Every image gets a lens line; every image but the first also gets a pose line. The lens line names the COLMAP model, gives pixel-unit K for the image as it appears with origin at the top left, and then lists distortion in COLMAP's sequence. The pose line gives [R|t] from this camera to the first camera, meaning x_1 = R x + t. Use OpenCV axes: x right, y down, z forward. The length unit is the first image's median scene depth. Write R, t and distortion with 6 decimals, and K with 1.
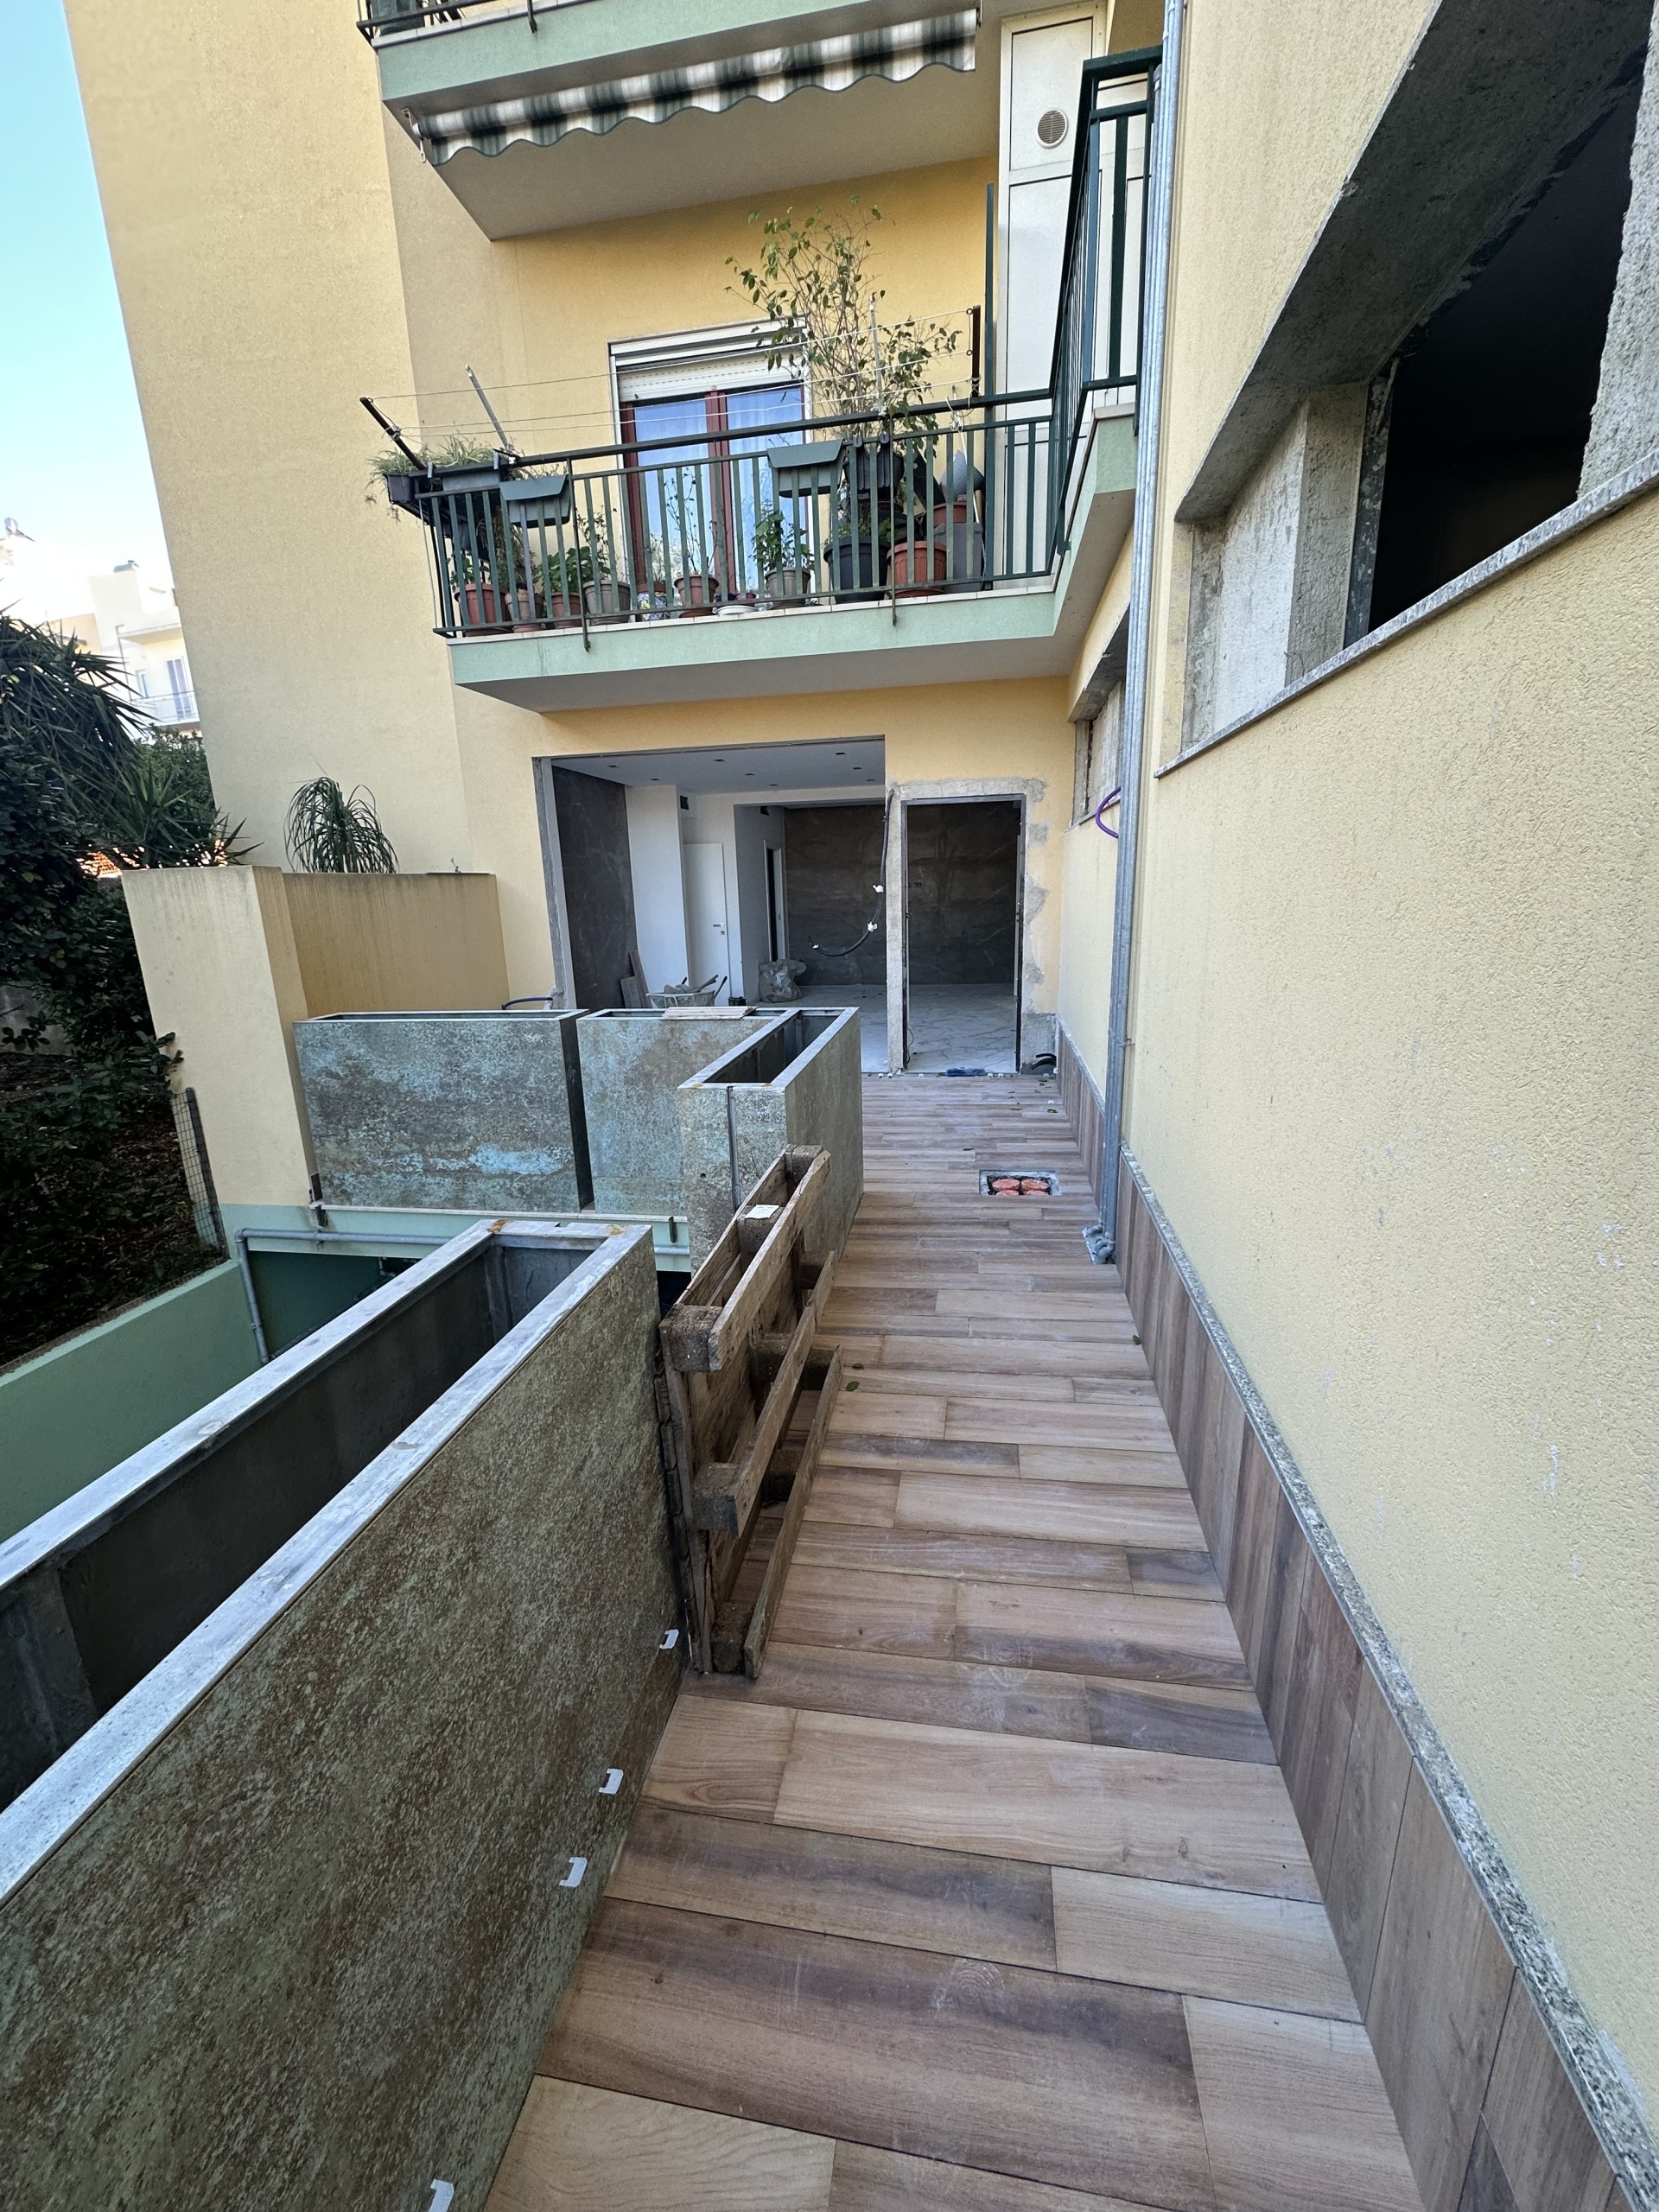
lens RADIAL K [[876.0, 0, 826.7], [0, 876.0, 1111.8], [0, 0, 1]] dist [-0.004138, 0.000673]
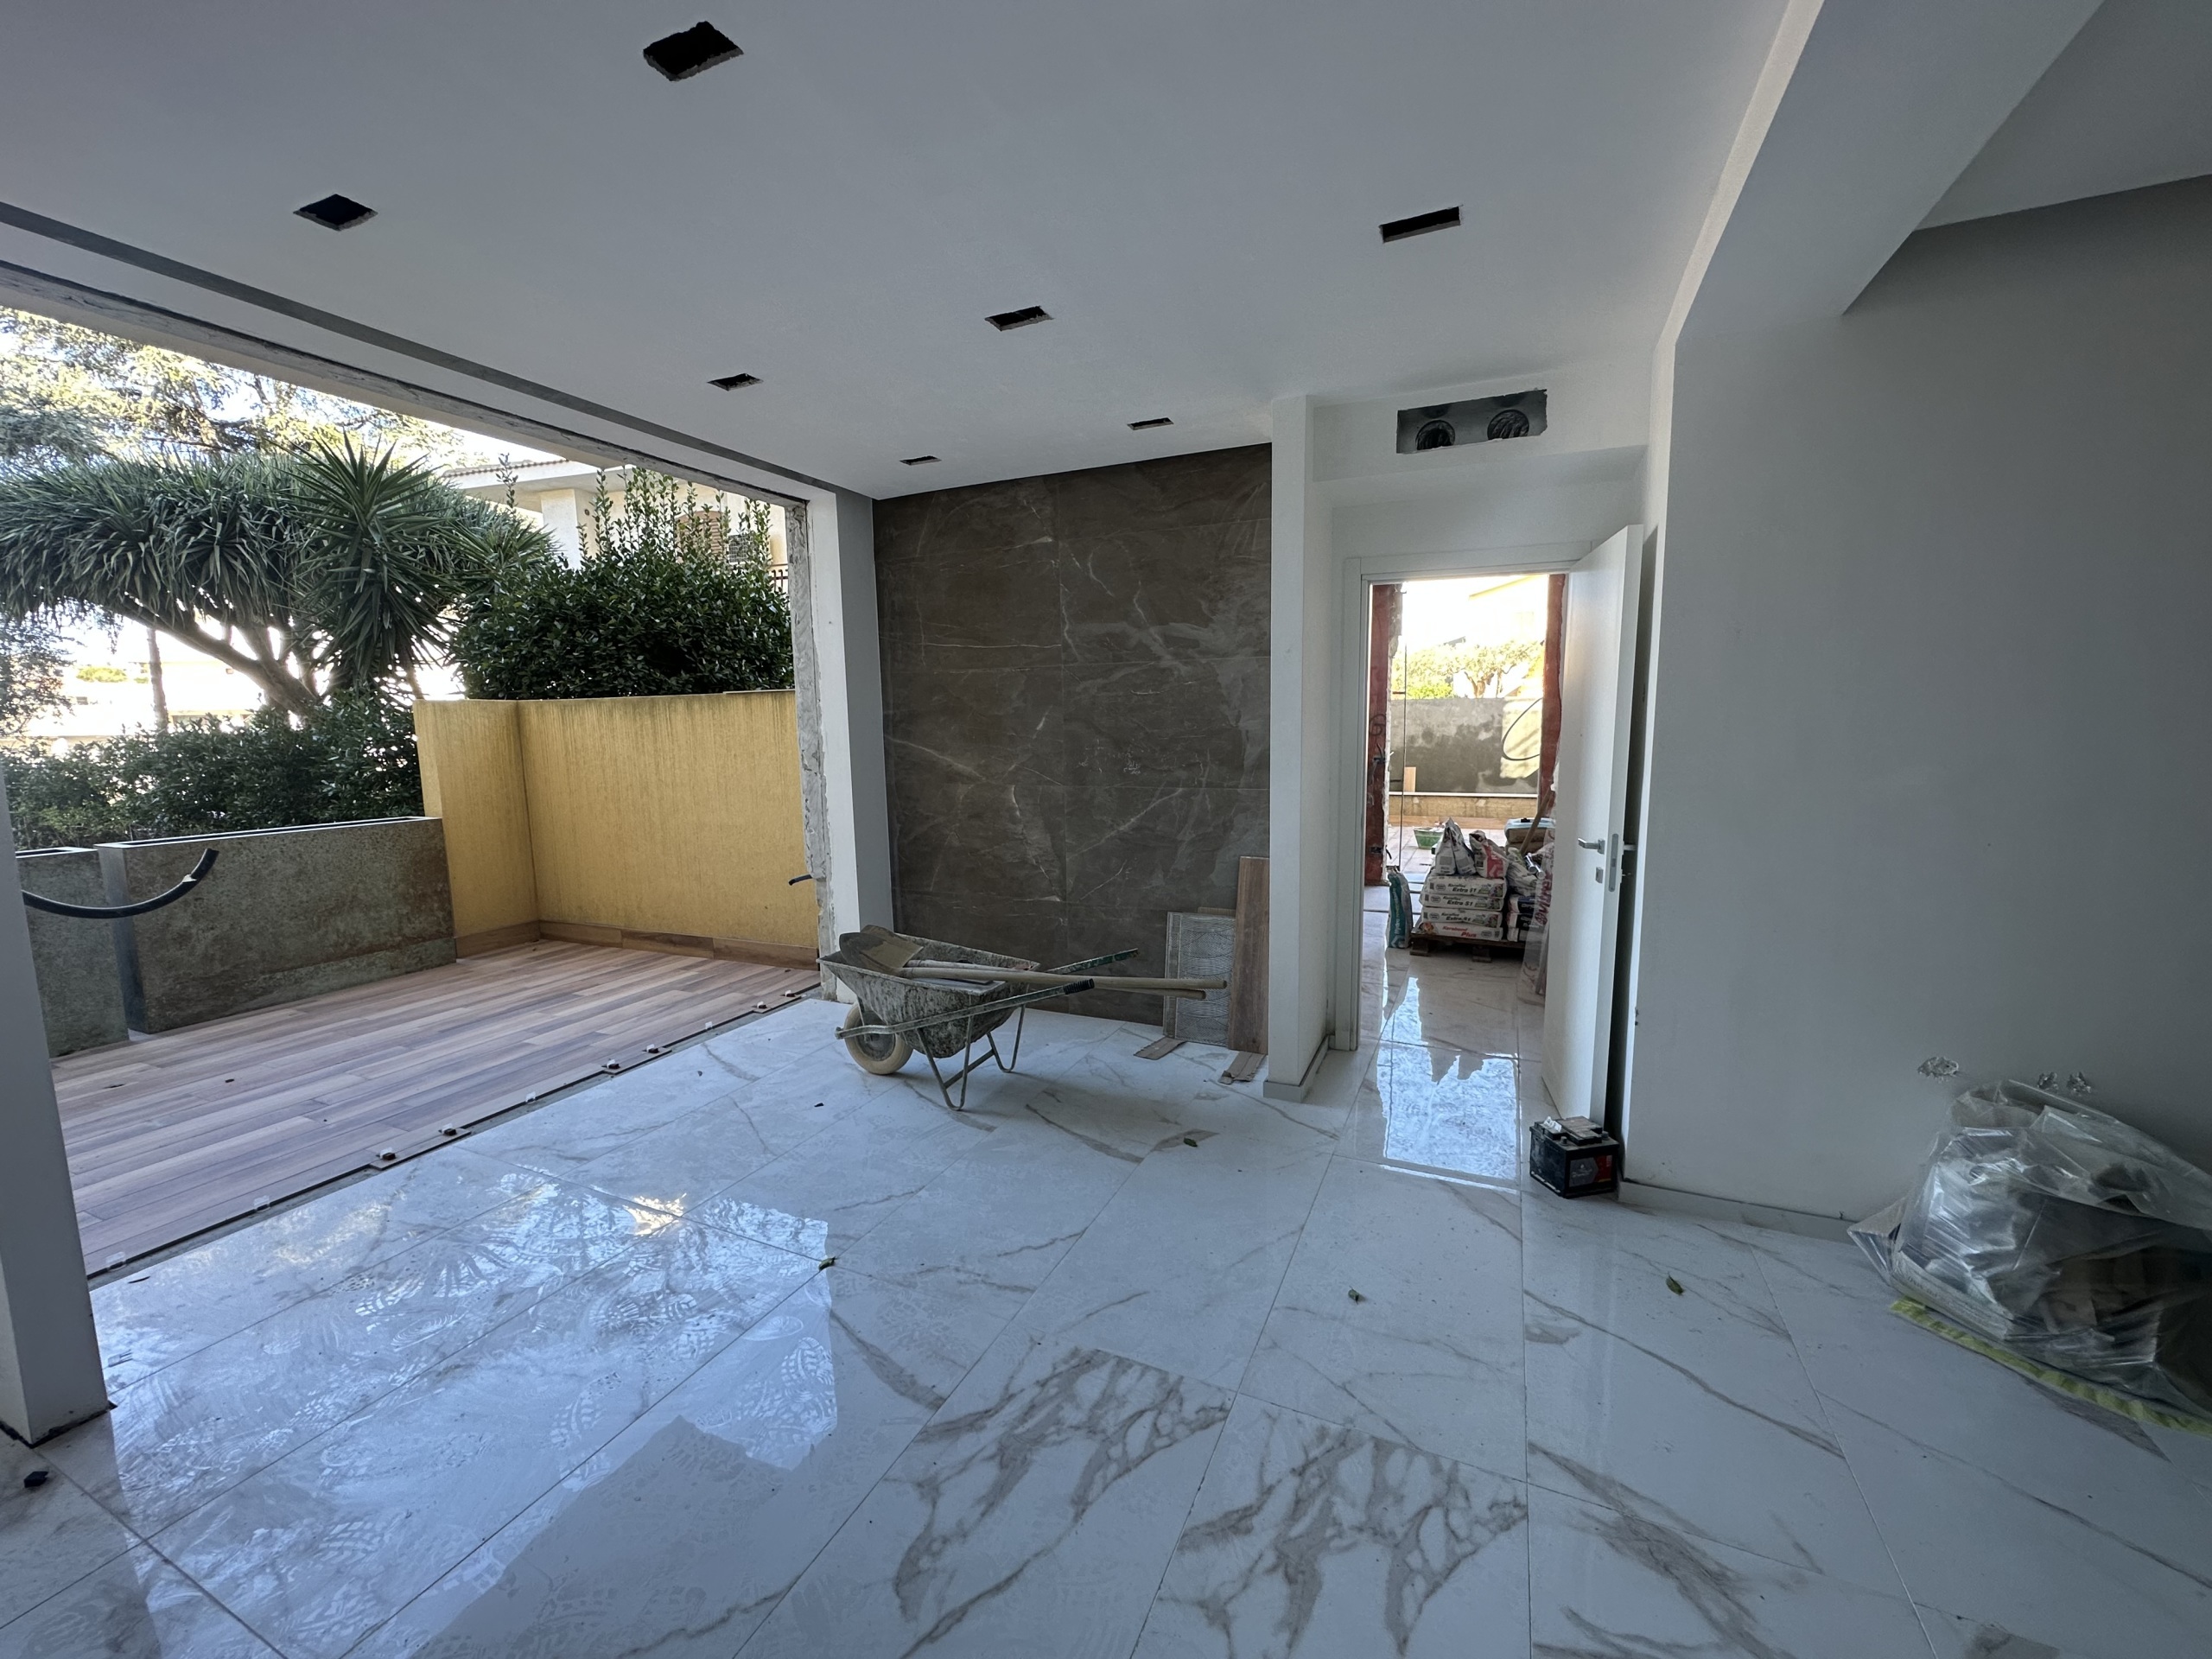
lens RADIAL K [[876.0, 0, 1104.5], [0, 876.0, 832.6], [0, 0, 1]] dist [-0.004138, 0.000673]
pose [[-0.243650, 0.158070, -0.956895, 0.266439], [-0.221576, 0.951463, 0.213592, -0.398866], [0.944213, 0.264067, -0.196799, 1.520017]]
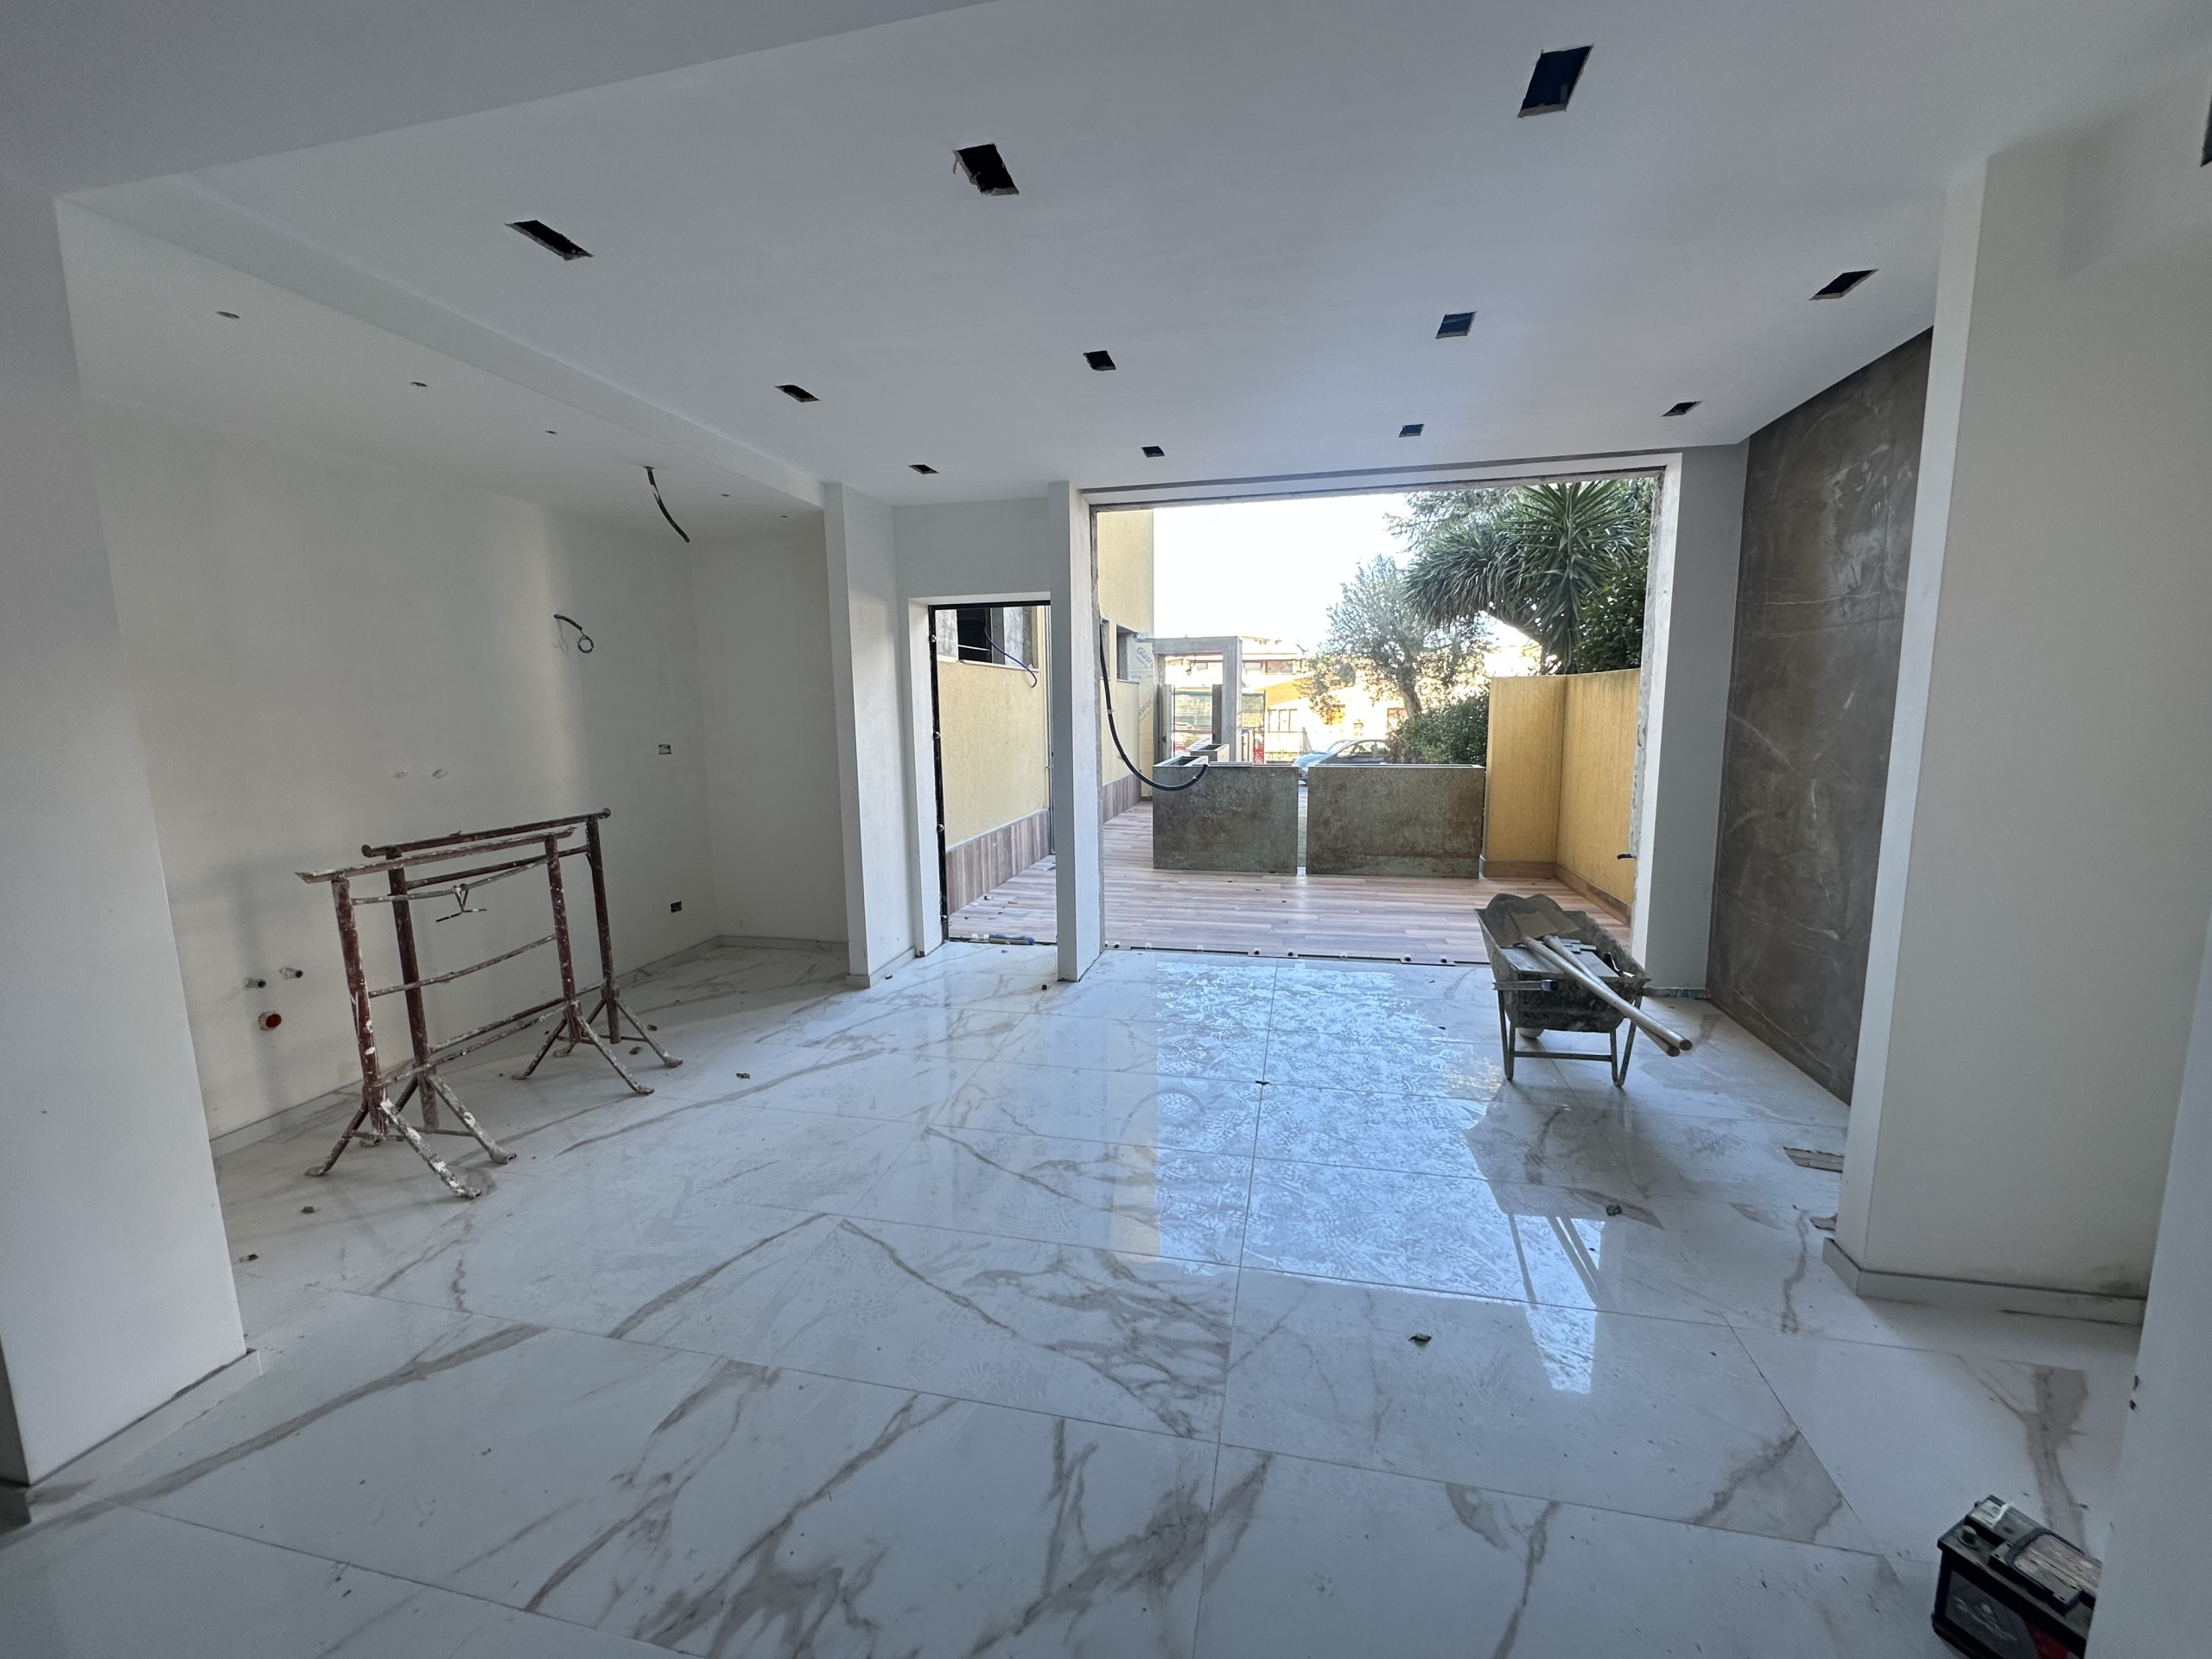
lens RADIAL K [[876.0, 0, 1109.7], [0, 876.0, 833.5], [0, 0, 1]] dist [-0.004138, 0.000673]
pose [[-0.998195, 0.039305, 0.045411, 0.031005], [0.053867, 0.920278, 0.387540, -0.469723], [-0.026559, 0.389286, -0.920734, 1.817322]]
